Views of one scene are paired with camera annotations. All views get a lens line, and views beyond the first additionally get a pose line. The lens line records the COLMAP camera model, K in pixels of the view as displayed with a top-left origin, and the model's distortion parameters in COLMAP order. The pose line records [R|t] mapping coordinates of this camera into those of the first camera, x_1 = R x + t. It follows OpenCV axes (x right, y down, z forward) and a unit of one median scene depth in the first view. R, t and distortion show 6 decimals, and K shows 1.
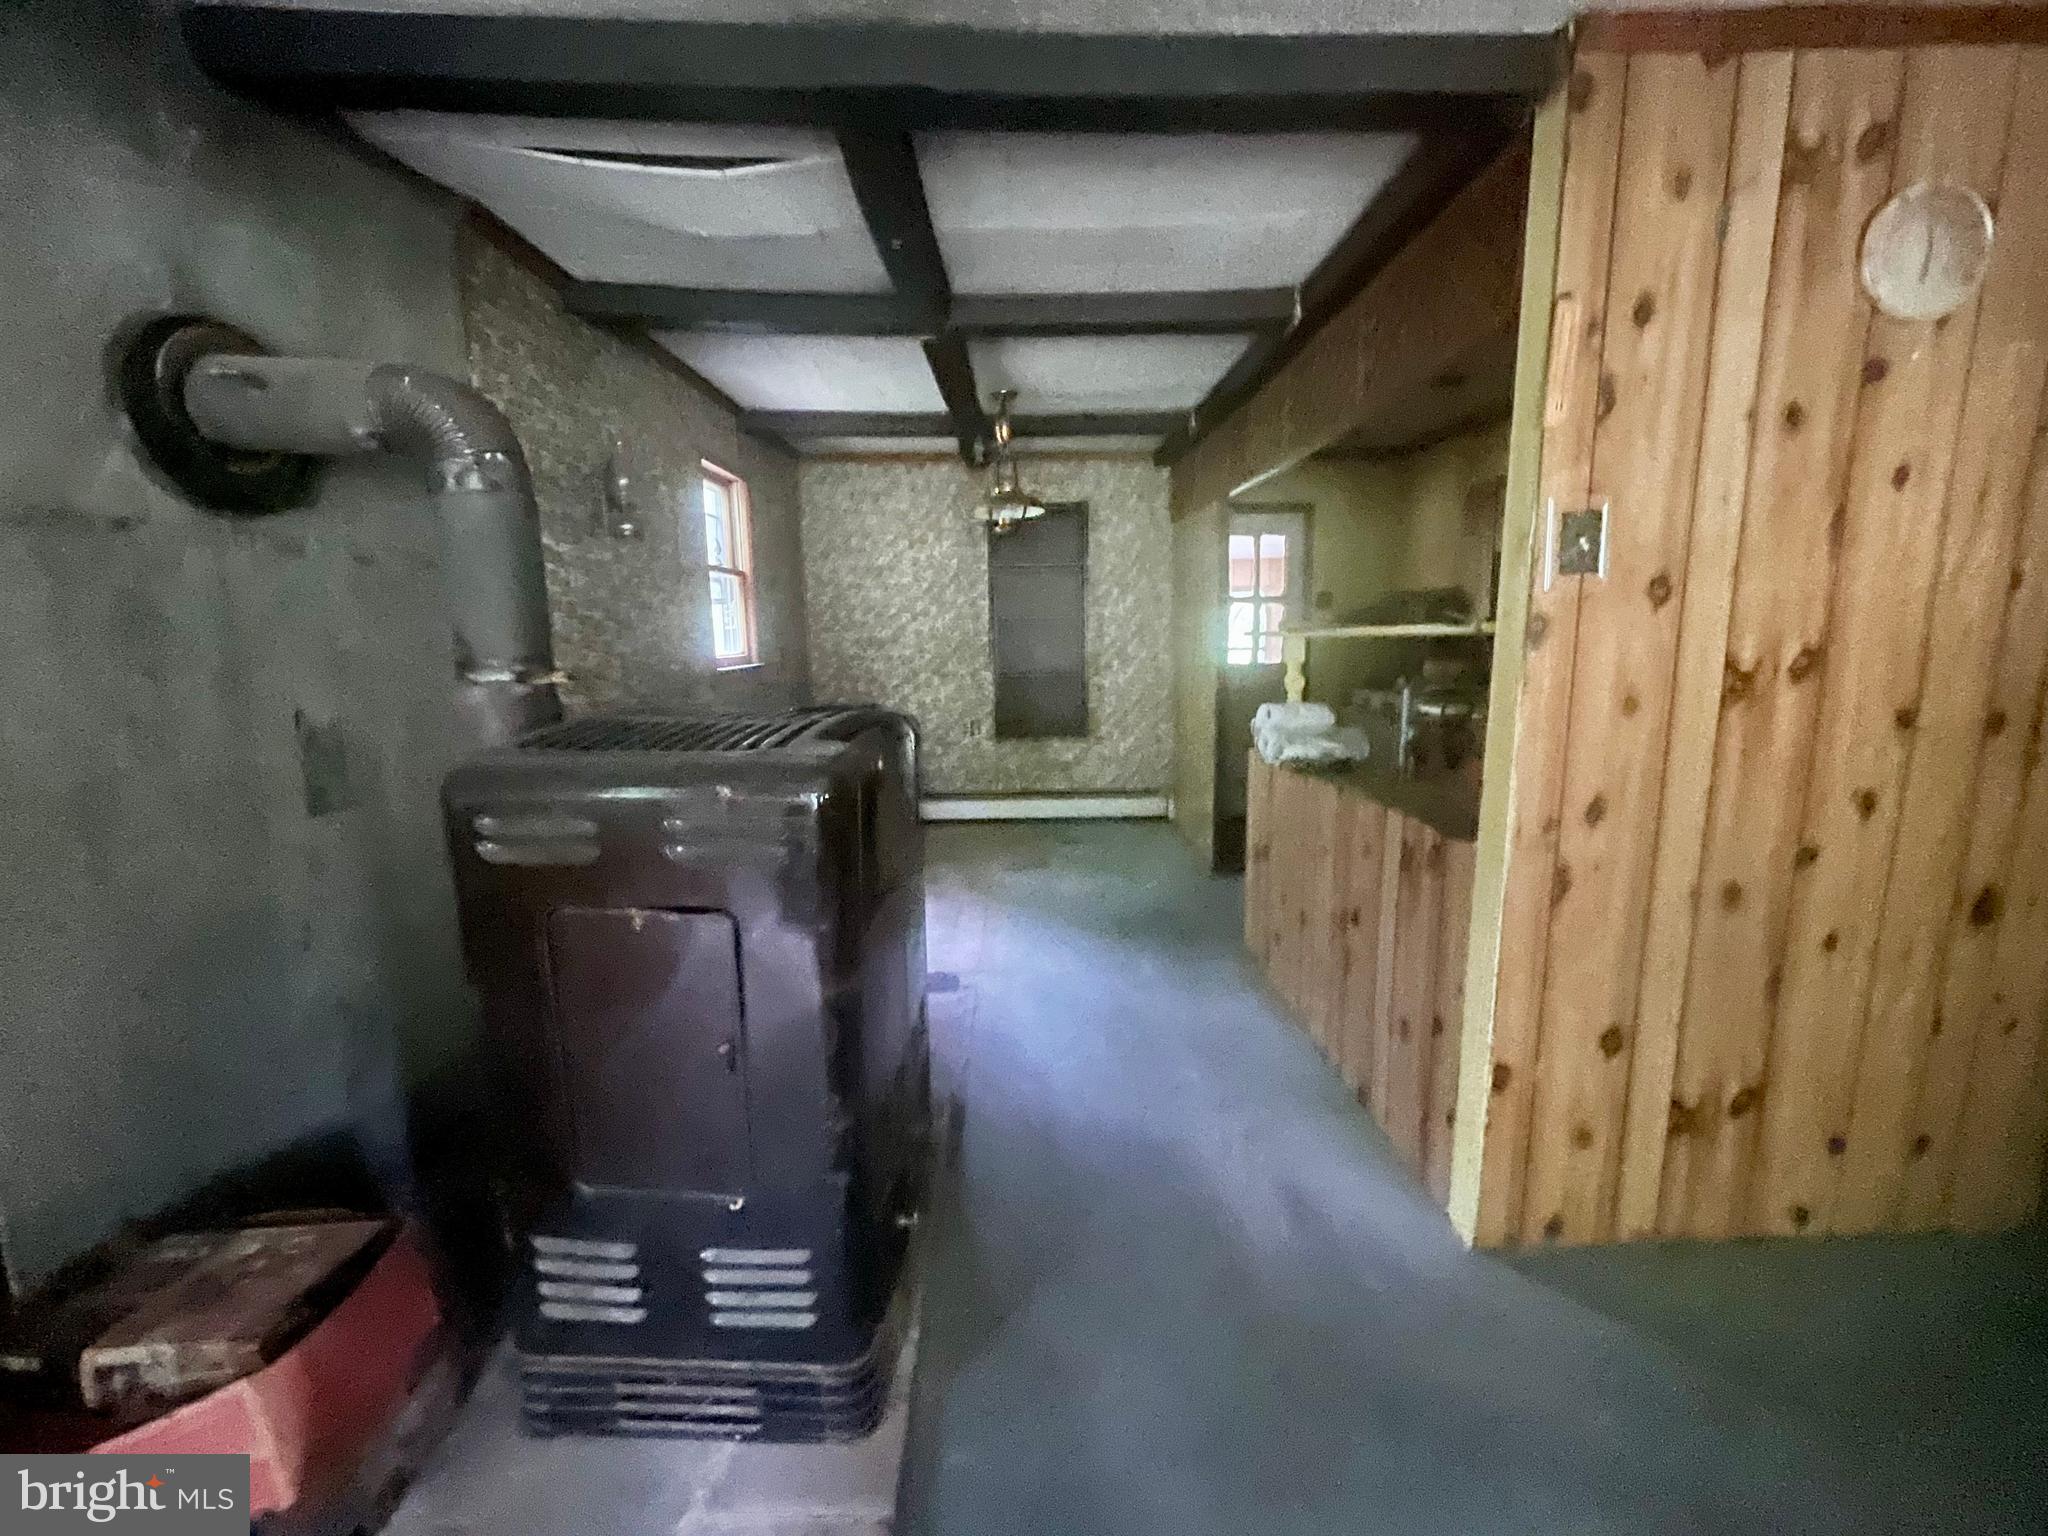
lens RADIAL K [[819.3, 0, 1018.7], [0, 819.3, 764.2], [0, 0, 1]] dist [0.003638, -0.004326]
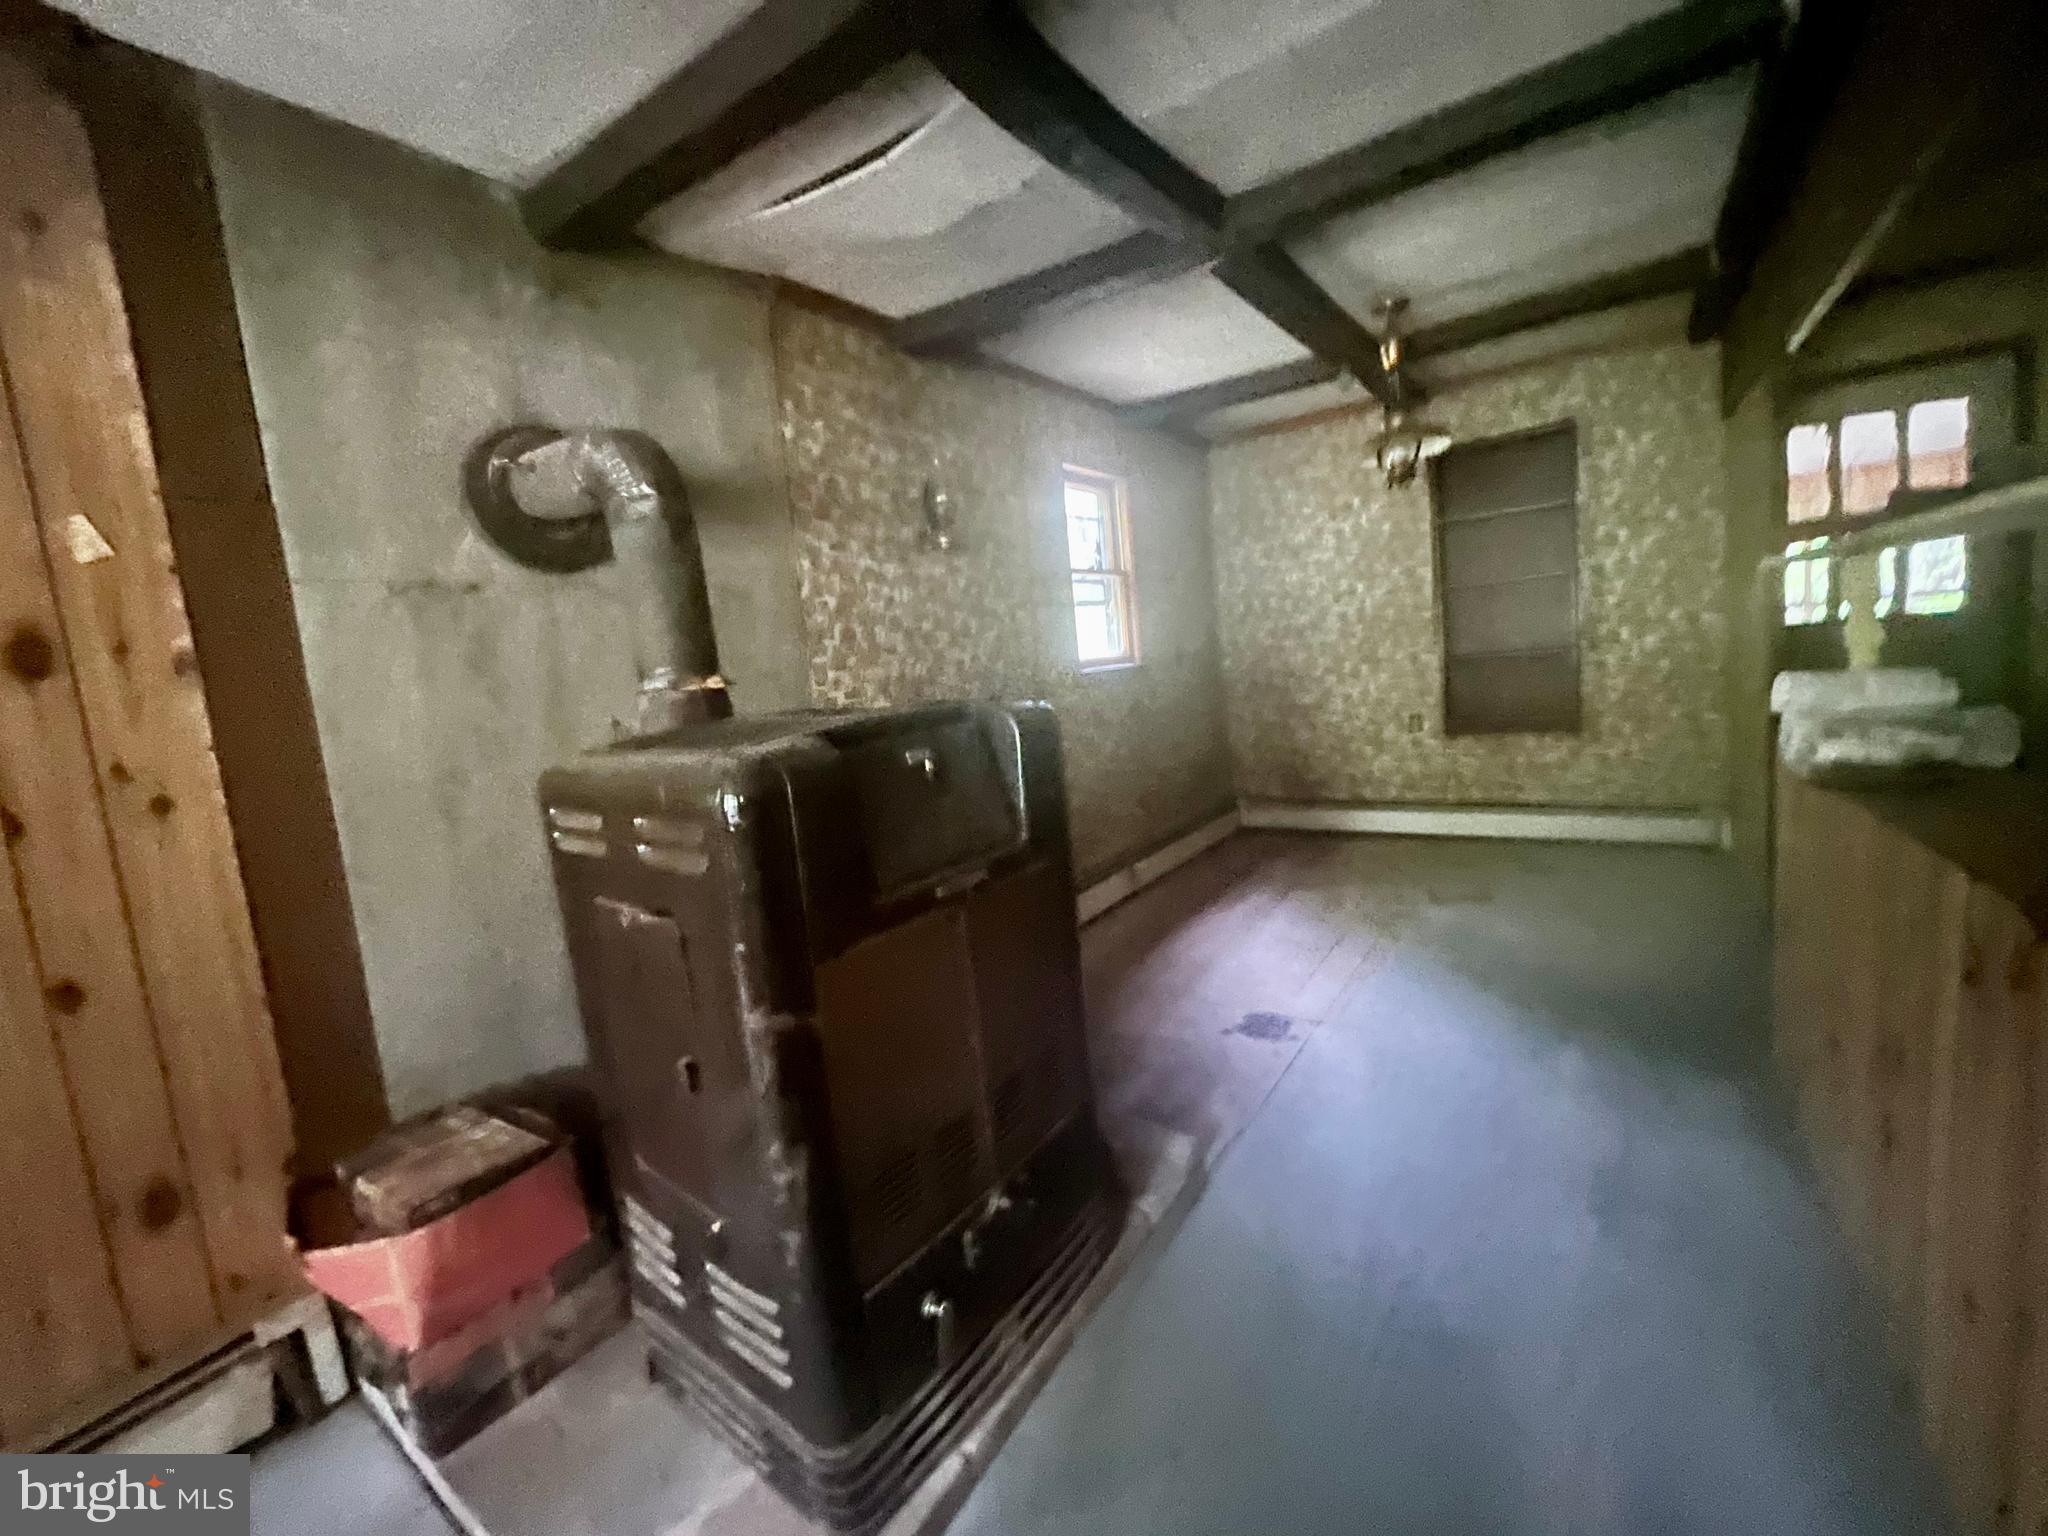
lens RADIAL K [[819.3, 0, 1018.7], [0, 819.3, 764.2], [0, 0, 1]] dist [0.003638, -0.004326]
pose [[0.809588, 0.009137, -0.586927, 0.243844], [-0.009739, 0.999950, 0.002133, -0.002617], [0.586918, 0.003990, 0.809637, 0.213890]]
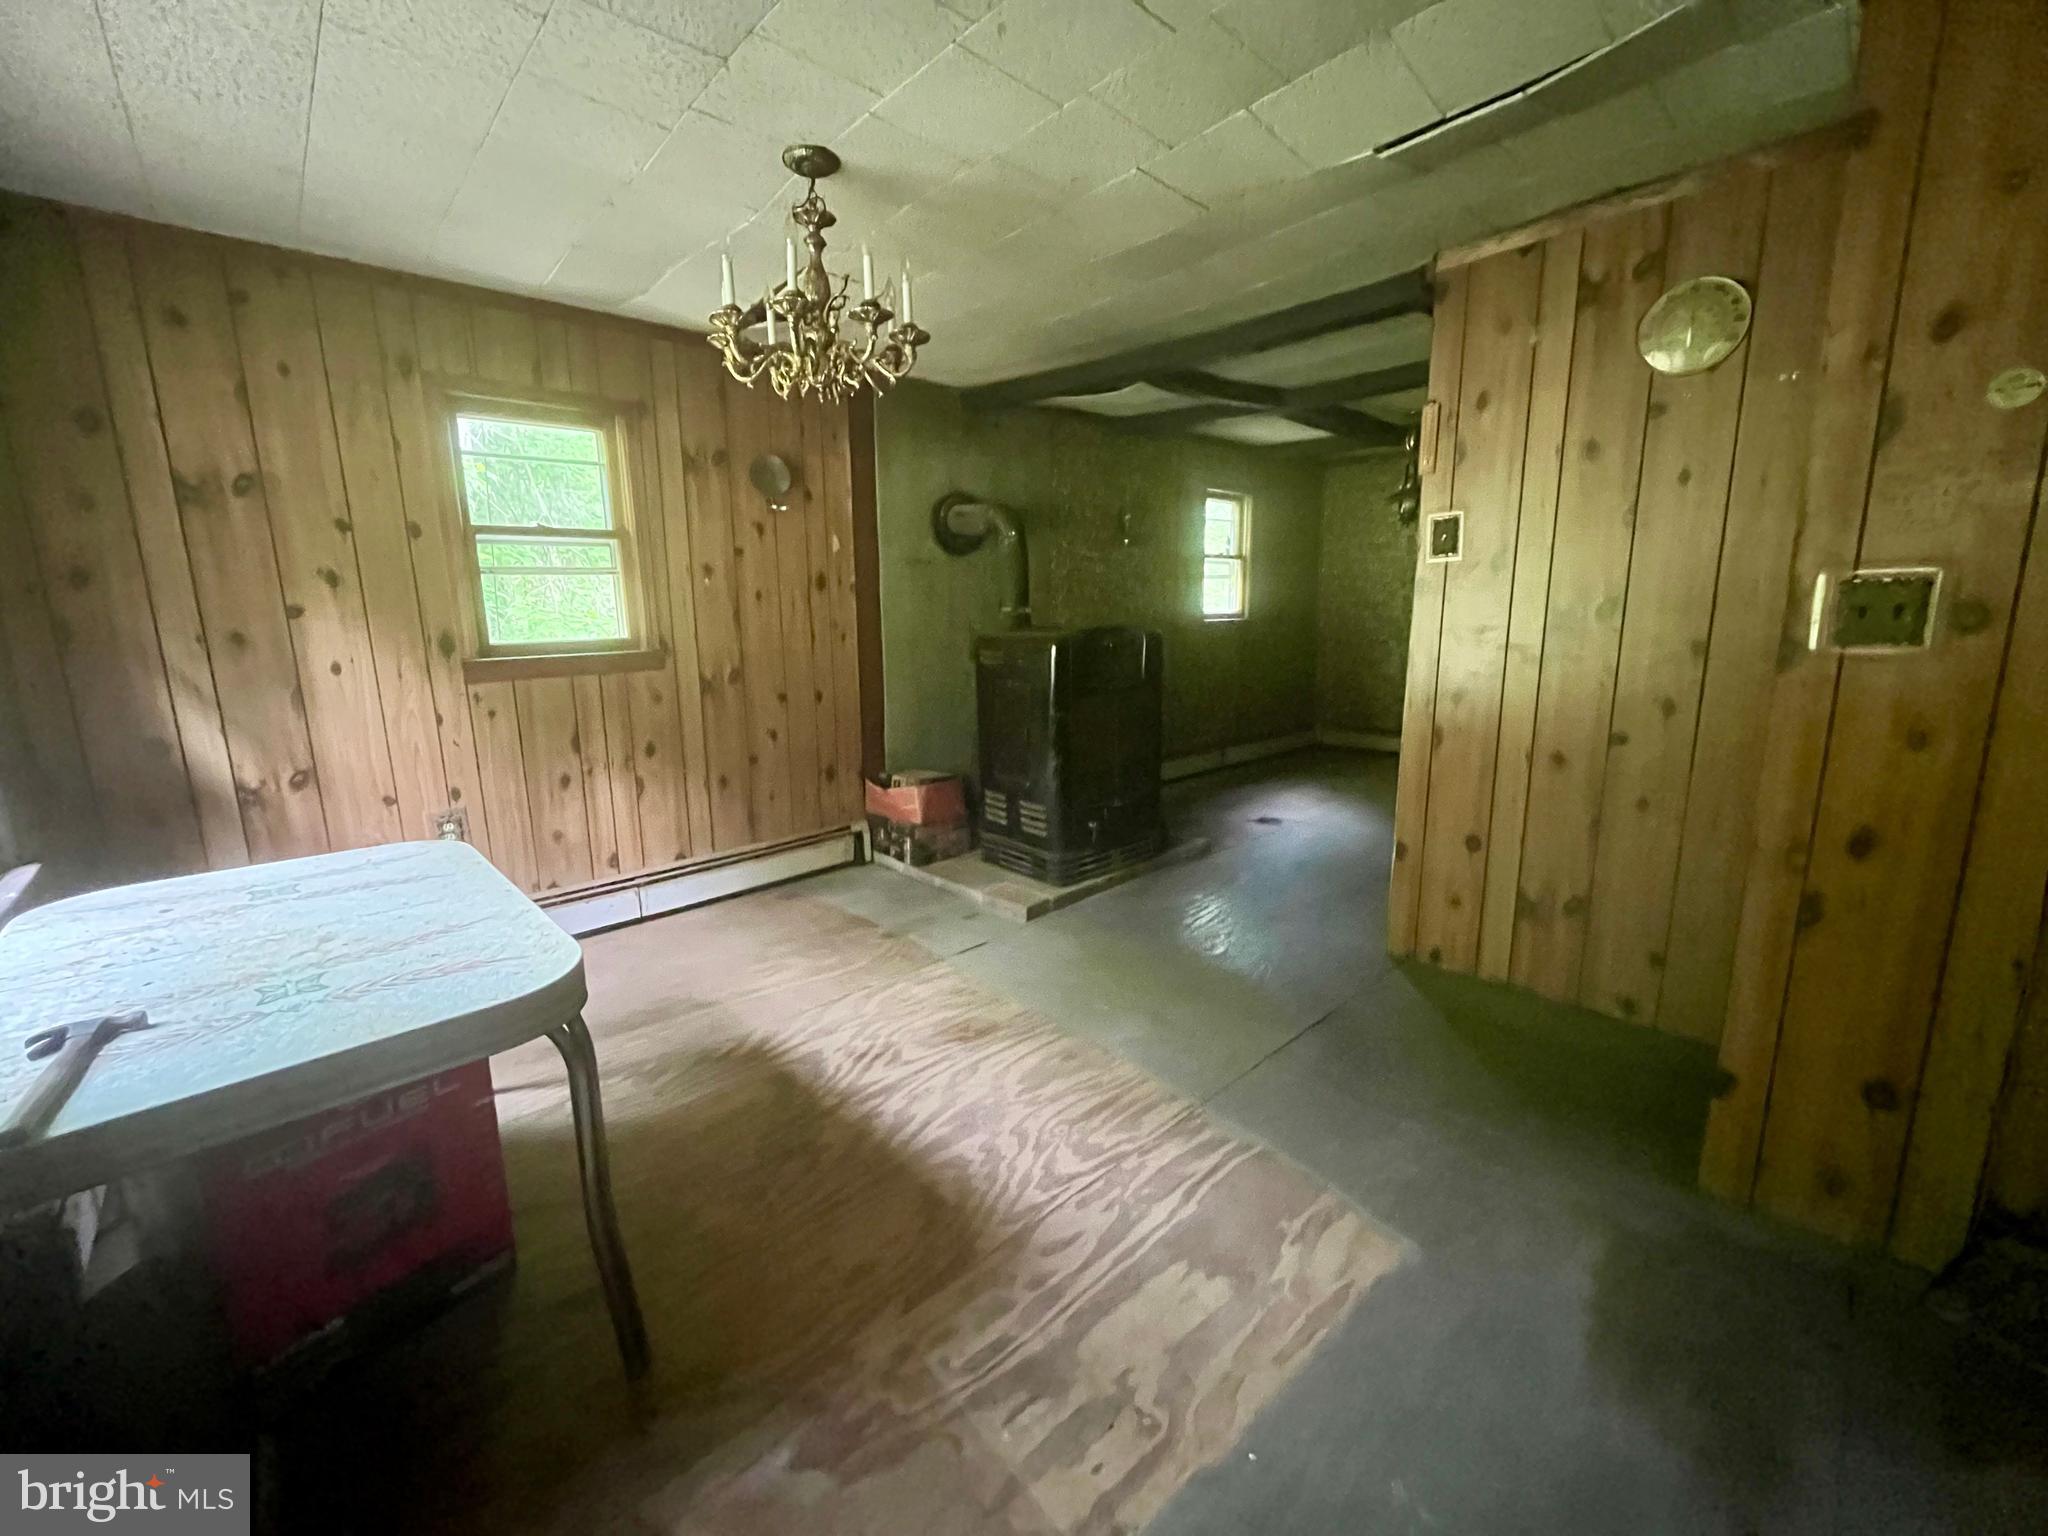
lens RADIAL K [[819.3, 0, 1018.7], [0, 819.3, 764.2], [0, 0, 1]] dist [0.003638, -0.004326]
pose [[0.677698, 0.140634, -0.721767, 0.880544], [-0.115997, 0.989698, 0.083925, 0.106407], [0.726134, 0.026847, 0.687029, -0.534226]]
